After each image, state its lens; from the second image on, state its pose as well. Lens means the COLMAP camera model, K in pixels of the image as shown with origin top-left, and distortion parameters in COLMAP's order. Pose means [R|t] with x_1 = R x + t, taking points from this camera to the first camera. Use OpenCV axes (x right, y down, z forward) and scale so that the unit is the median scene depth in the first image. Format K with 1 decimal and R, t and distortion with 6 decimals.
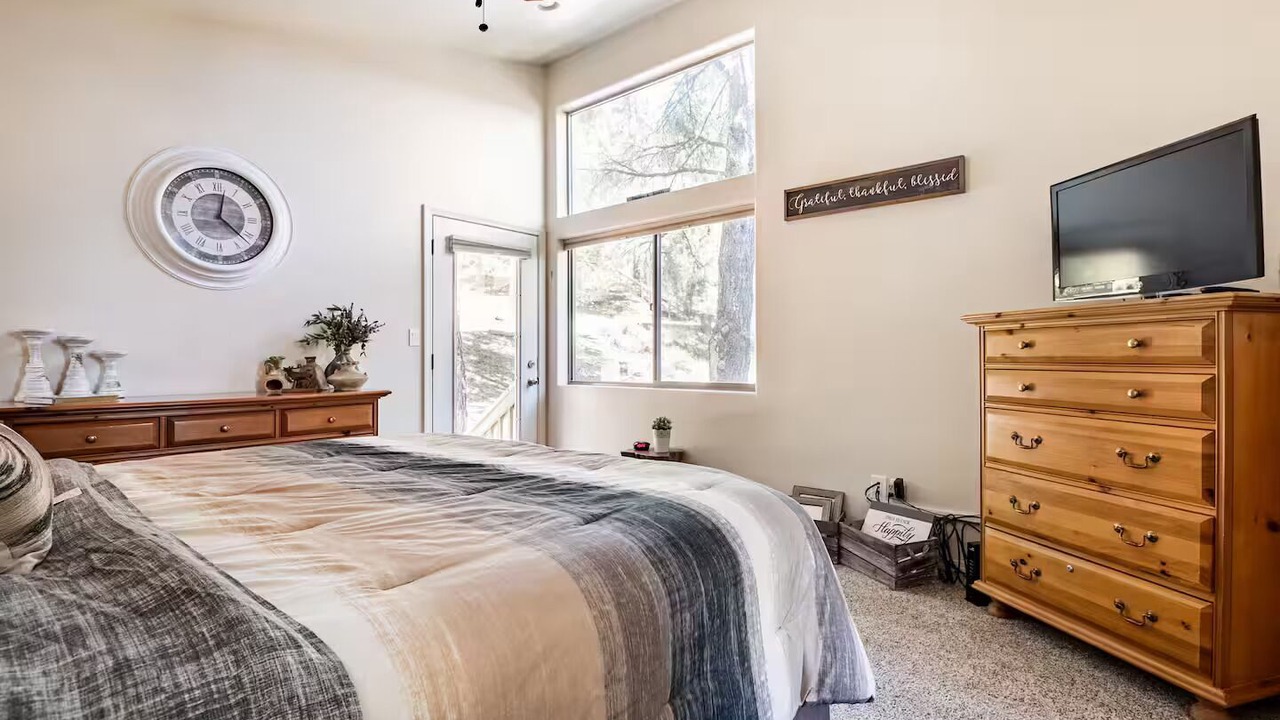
lens RADIAL K [[598.9, 0, 640.0], [0, 598.9, 360.0], [0, 0, 1]] dist [-0.003398, -0.000747]
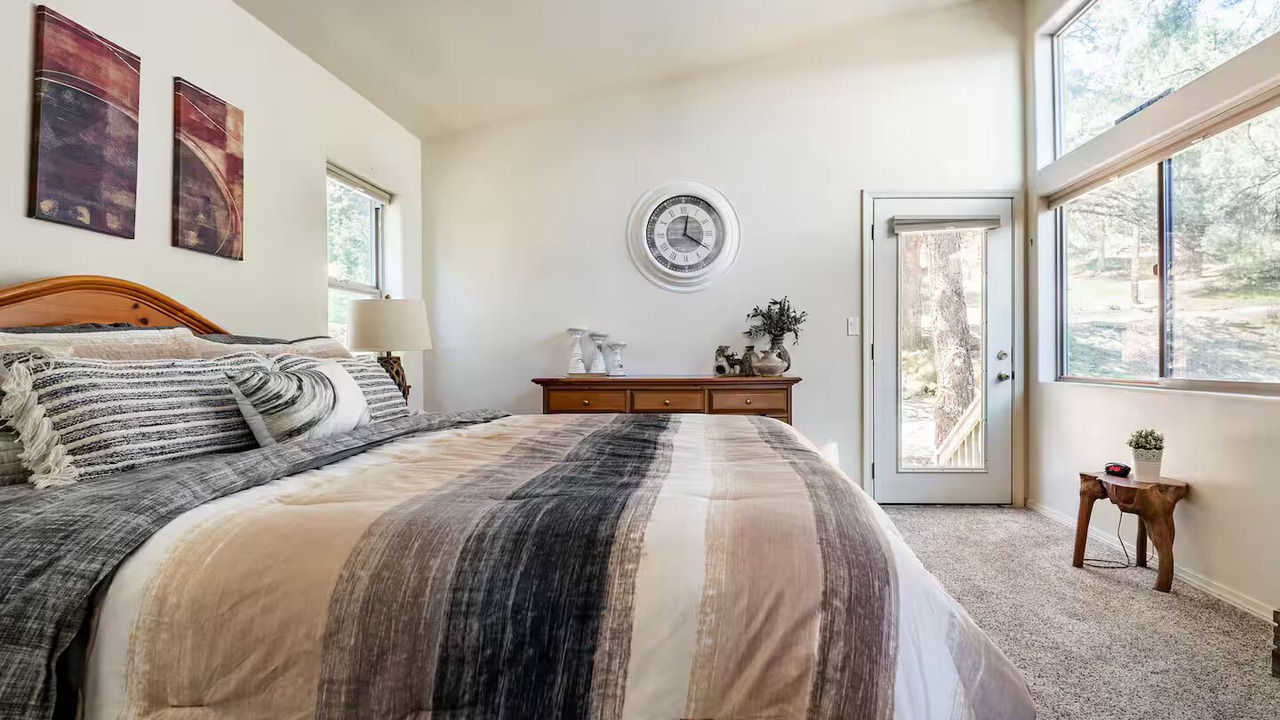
lens RADIAL K [[606.1, 0, 722.7], [0, 606.1, 363.5], [0, 0, 1]] dist [0.001152, -0.007955]
pose [[0.642988, 0.008142, -0.765833, 0.293907], [-0.003592, 0.999965, 0.007615, 0.019095], [0.765868, -0.002146, 0.642995, 0.228237]]
